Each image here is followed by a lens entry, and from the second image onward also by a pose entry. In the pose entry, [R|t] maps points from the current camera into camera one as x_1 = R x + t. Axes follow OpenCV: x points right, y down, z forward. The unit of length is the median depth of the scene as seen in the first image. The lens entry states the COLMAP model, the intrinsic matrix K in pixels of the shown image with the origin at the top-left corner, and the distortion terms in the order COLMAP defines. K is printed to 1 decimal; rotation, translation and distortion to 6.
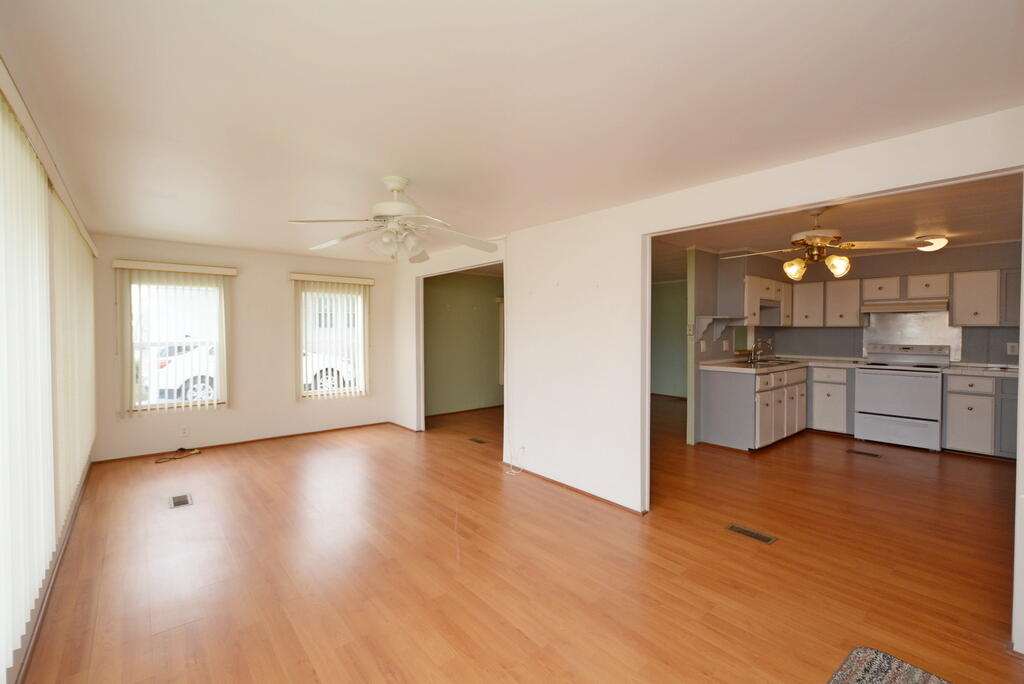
lens RADIAL K [[447.2, 0, 512.2], [0, 447.2, 335.4], [0, 0, 1]] dist [0.003861, -0.005937]
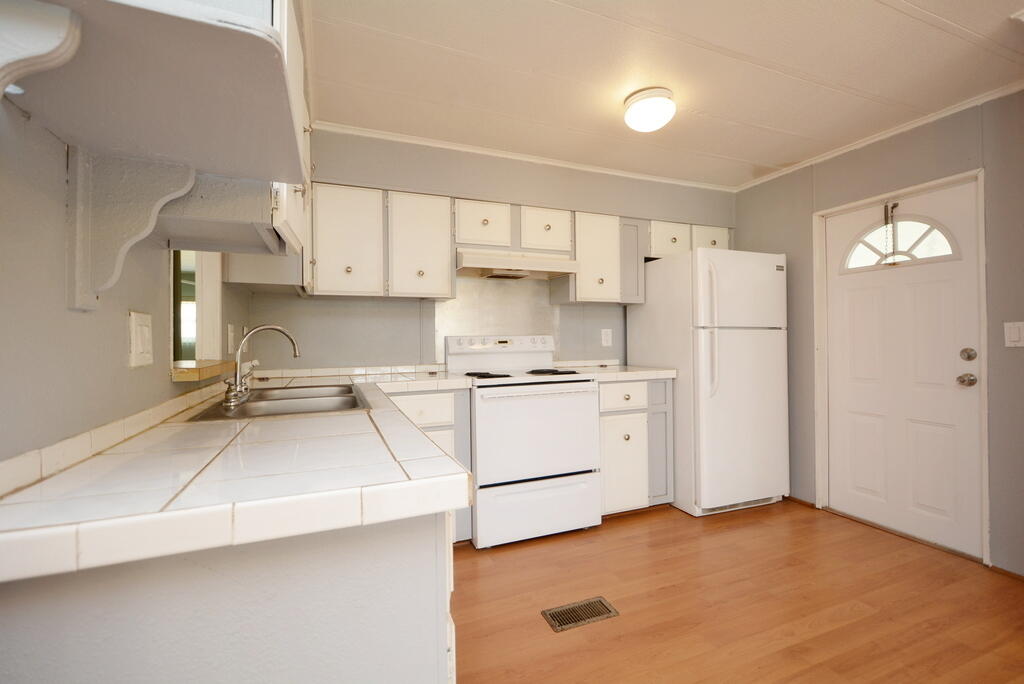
lens RADIAL K [[447.2, 0, 515.9], [0, 447.2, 333.4], [0, 0, 1]] dist [0.003861, -0.005937]
pose [[0.304951, 0.007737, 0.952337, 0.369560], [0.026996, 0.999495, -0.016765, 0.029066], [-0.951985, 0.030822, 0.304588, 0.843939]]
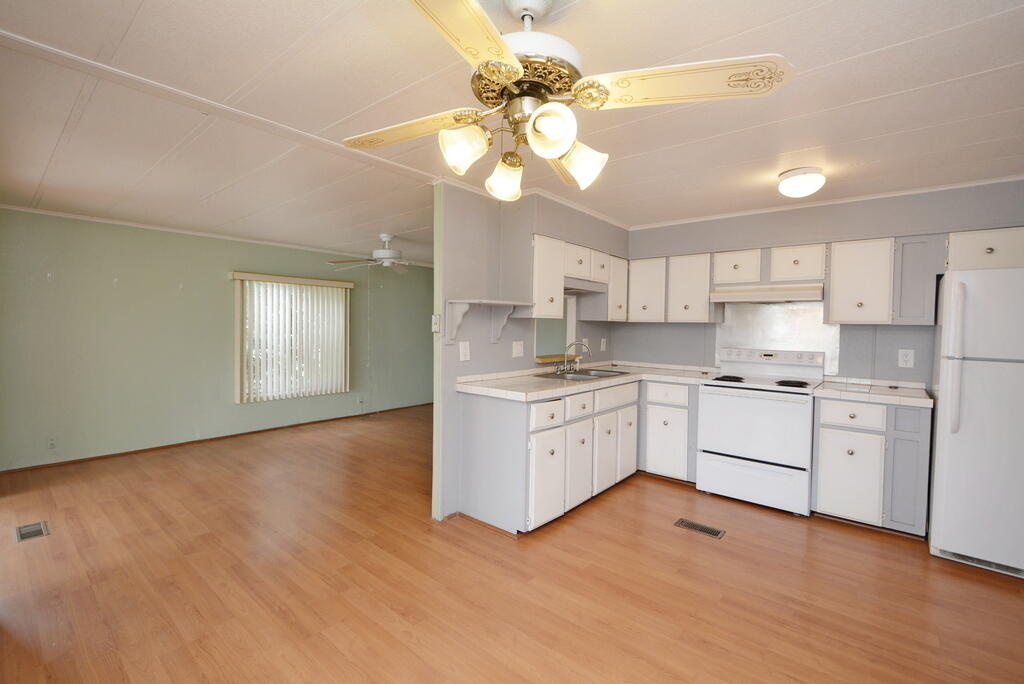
lens RADIAL K [[447.2, 0, 514.7], [0, 447.2, 335.4], [0, 0, 1]] dist [0.003861, -0.005937]
pose [[0.984529, 0.011290, 0.174857, 0.386826], [-0.012917, 0.999883, 0.008172, -0.002263], [-0.174744, -0.010304, 0.984560, 0.400896]]
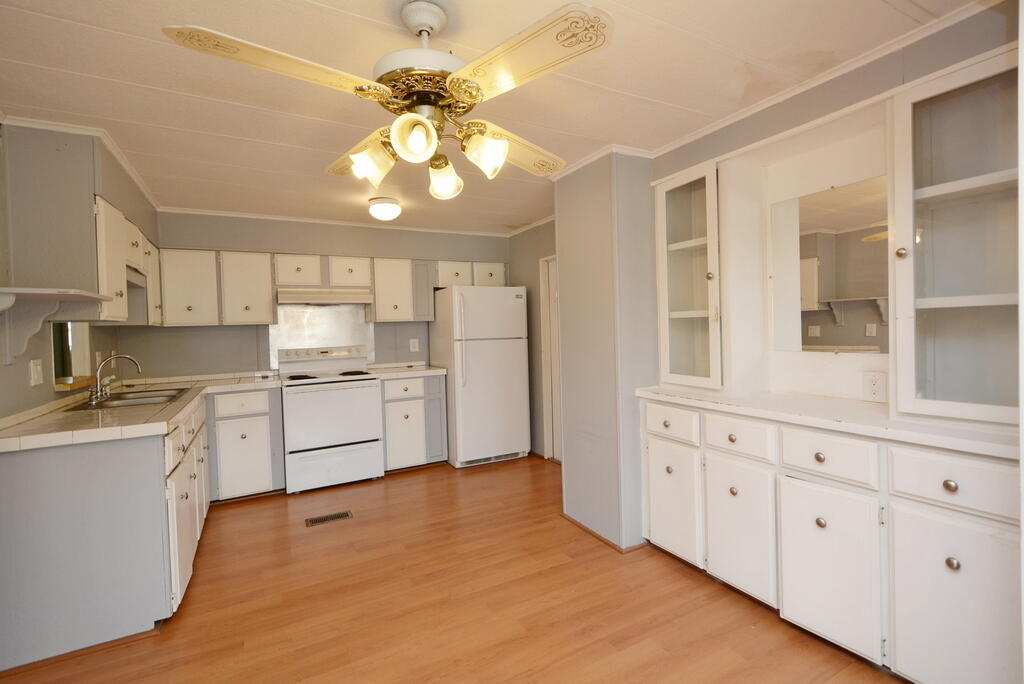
lens RADIAL K [[464.3, 0, 516.2], [0, 464.3, 335.8], [0, 0, 1]] dist [0.004132, -0.003489]
pose [[0.194266, -0.024169, 0.980651, 0.172475], [0.048298, 0.998720, 0.015047, 0.005120], [-0.979759, 0.044441, 0.195184, 0.540498]]
